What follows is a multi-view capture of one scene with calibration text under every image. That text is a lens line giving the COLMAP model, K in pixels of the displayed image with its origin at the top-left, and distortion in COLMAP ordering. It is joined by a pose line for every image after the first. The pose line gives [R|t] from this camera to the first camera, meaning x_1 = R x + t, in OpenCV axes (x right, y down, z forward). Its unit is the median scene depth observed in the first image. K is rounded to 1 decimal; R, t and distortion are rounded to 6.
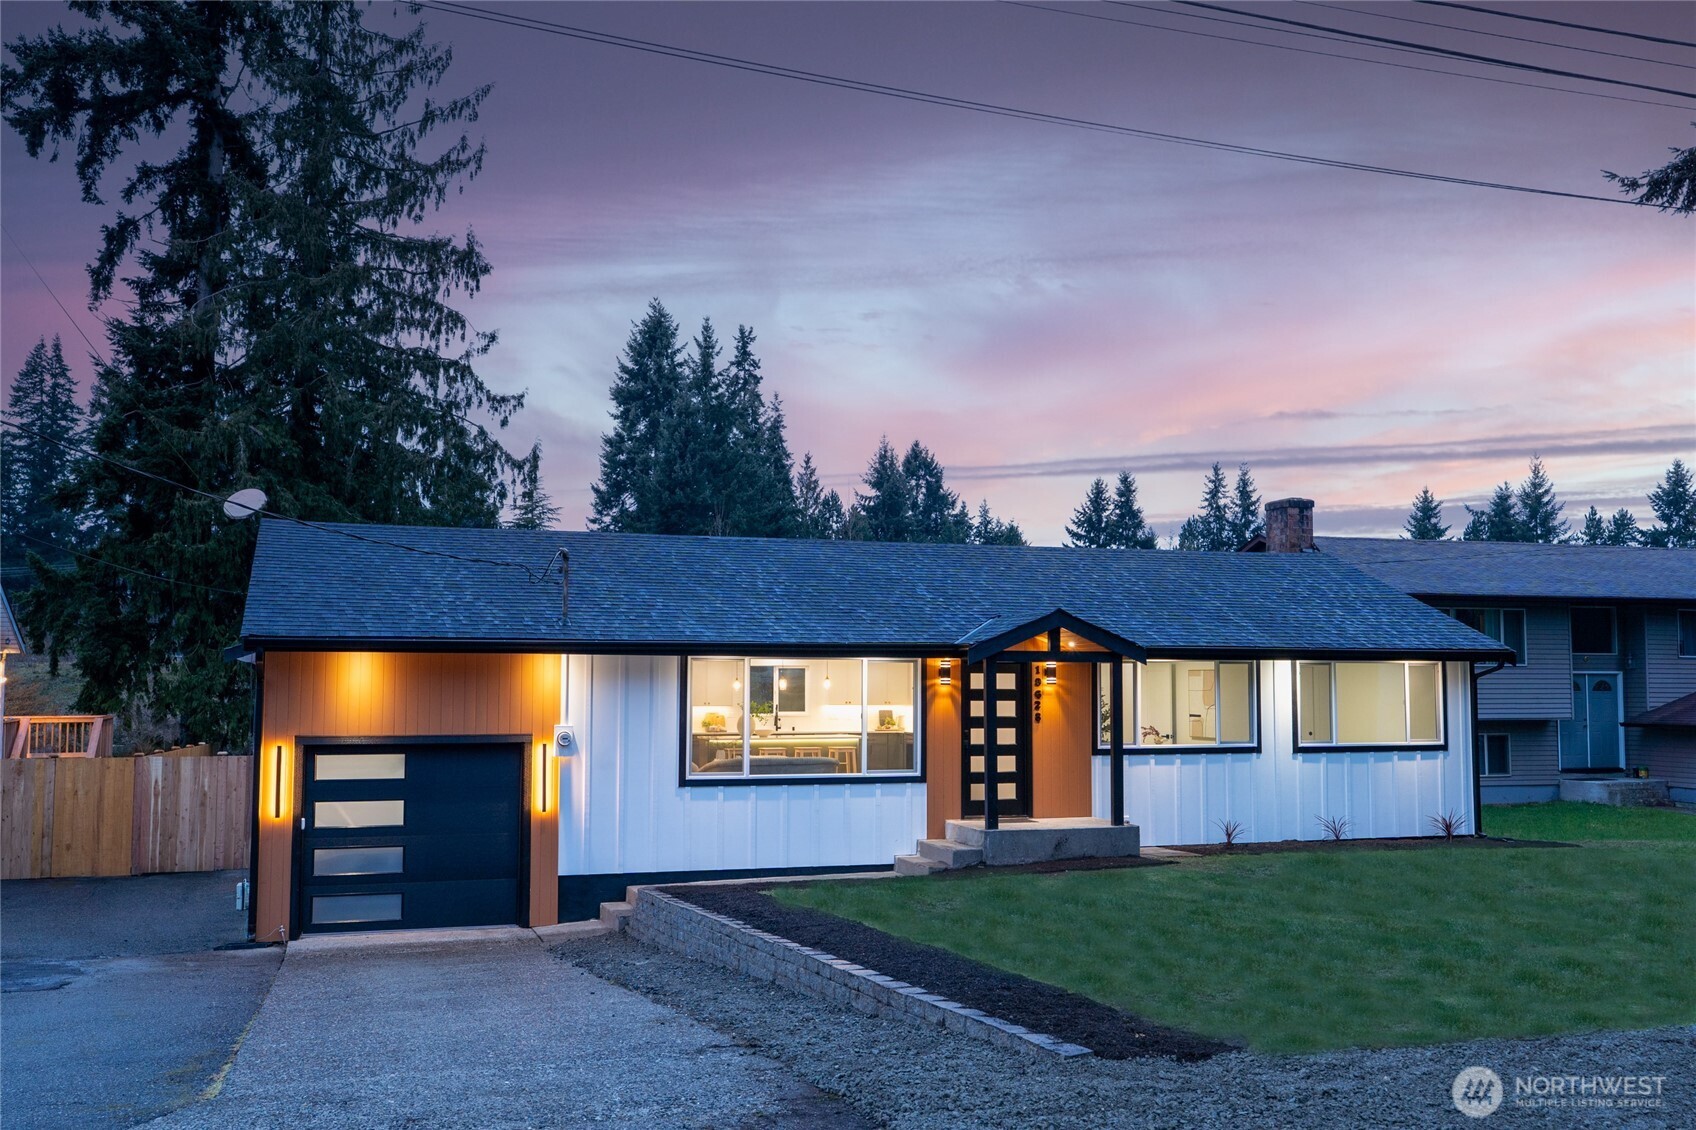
lens RADIAL K [[1560.6, 0, 843.3], [0, 1560.6, 565.4], [0, 0, 1]] dist [-0.005037, 0.000000]
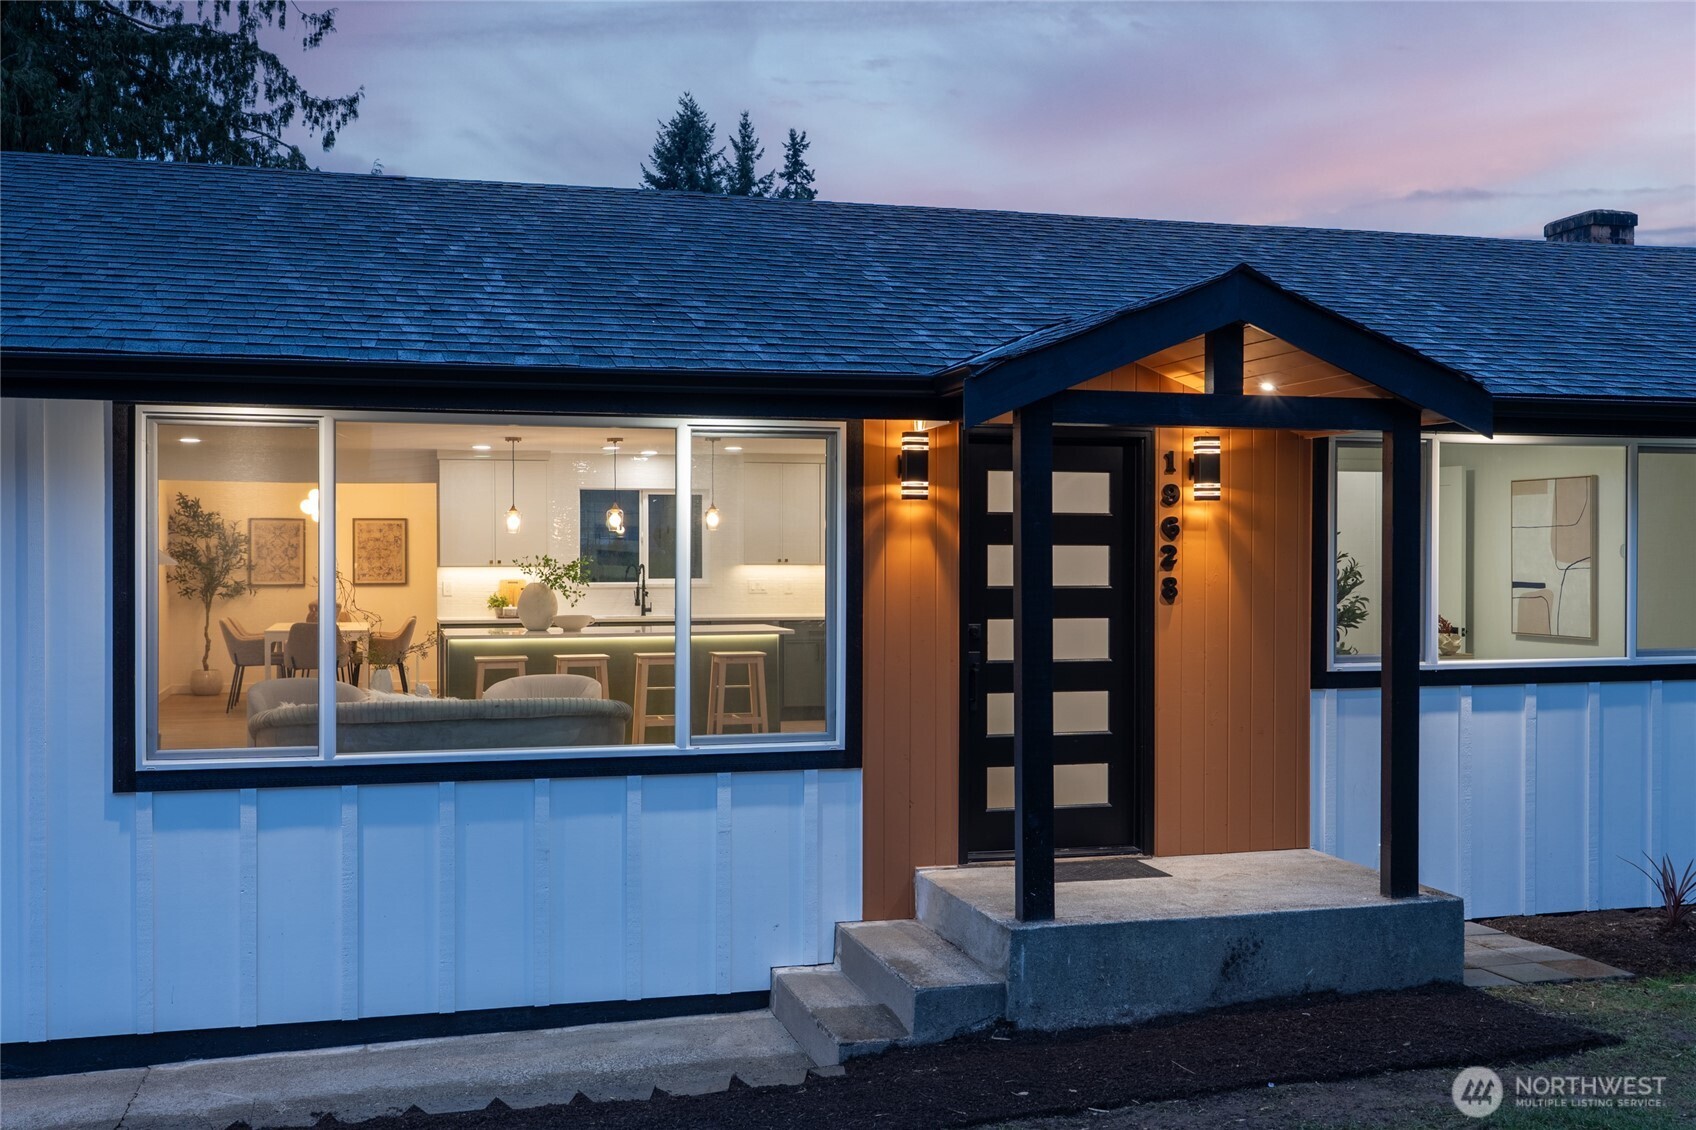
lens RADIAL K [[1711.8, 0, 851.2], [0, 1711.8, 568.5], [0, 0, 1]] dist [0.000353, 0.000000]
pose [[0.999084, -0.001497, -0.042760, 0.066684], [0.005110, 0.996410, 0.084504, 0.057973], [0.042480, -0.084645, 0.995505, 0.593994]]
